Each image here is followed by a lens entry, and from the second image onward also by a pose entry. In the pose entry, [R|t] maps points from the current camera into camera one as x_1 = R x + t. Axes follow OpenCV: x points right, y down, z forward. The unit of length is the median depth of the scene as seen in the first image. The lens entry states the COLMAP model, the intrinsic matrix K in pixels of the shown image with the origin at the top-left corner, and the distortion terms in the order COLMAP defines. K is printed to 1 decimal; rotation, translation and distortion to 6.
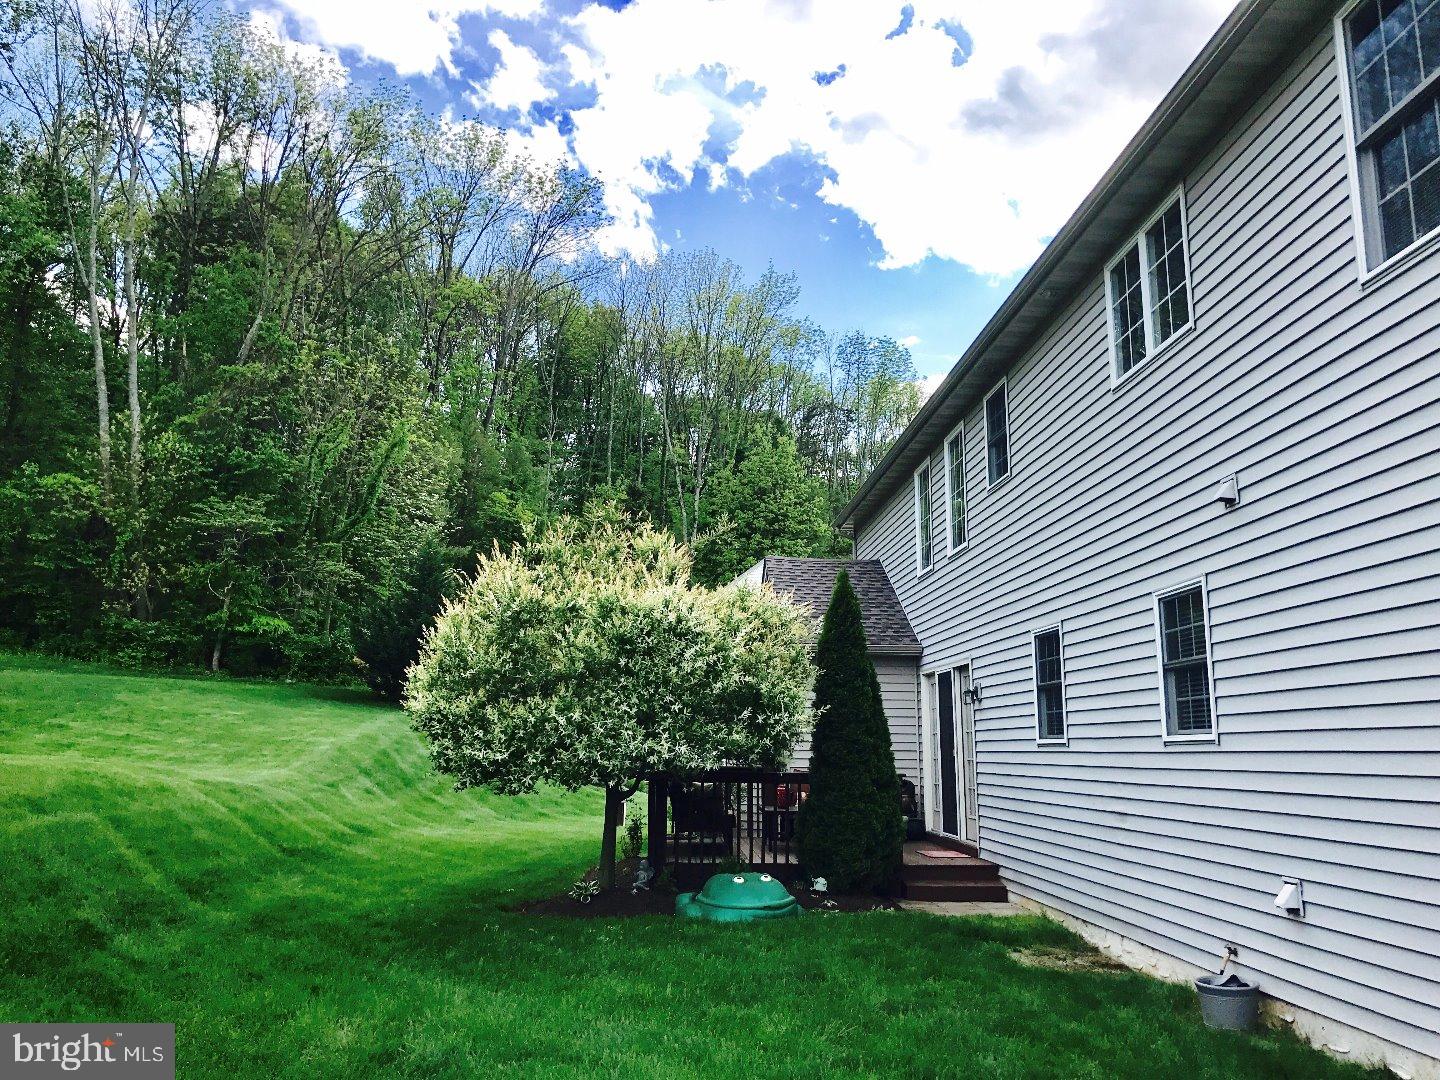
lens RADIAL K [[1171.2, 0, 719.7], [0, 1171.2, 539.9], [0, 0, 1]] dist [-0.002257, -0.024035]
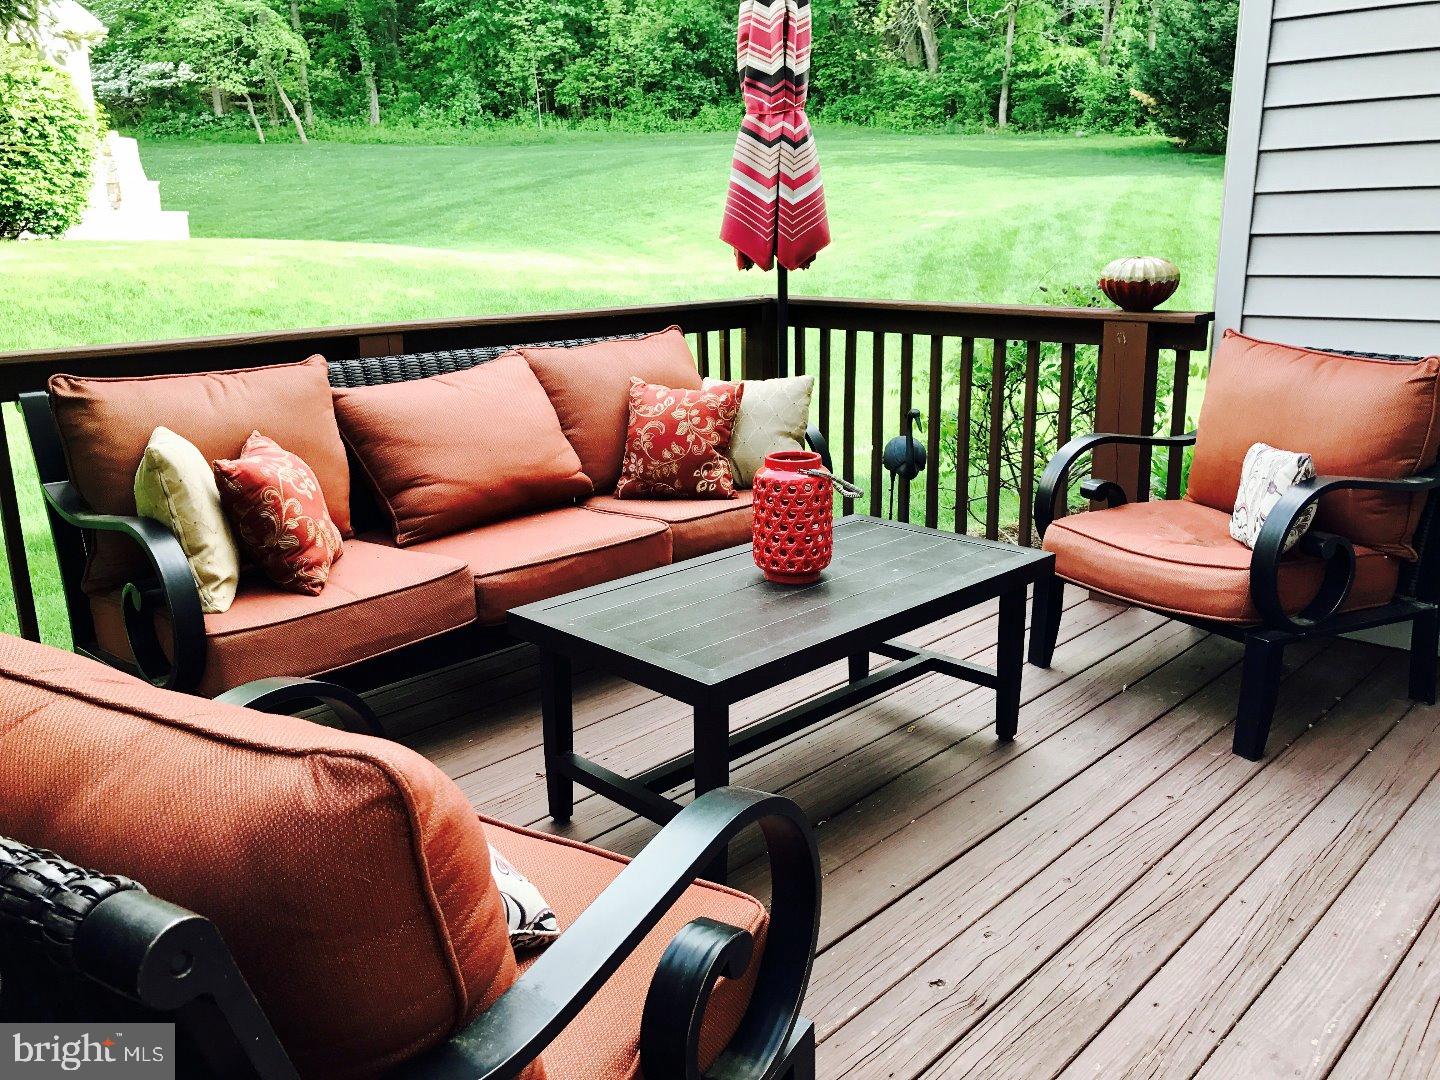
lens RADIAL K [[1171.2, 0, 720.8], [0, 1171.2, 539.5], [0, 0, 1]] dist [-0.002257, -0.024035]
pose [[0.682747, 0.176306, -0.709065, 0.058767], [0.143834, 0.919030, 0.367008, 0.050231], [0.716358, -0.352561, 0.602107, 0.278716]]
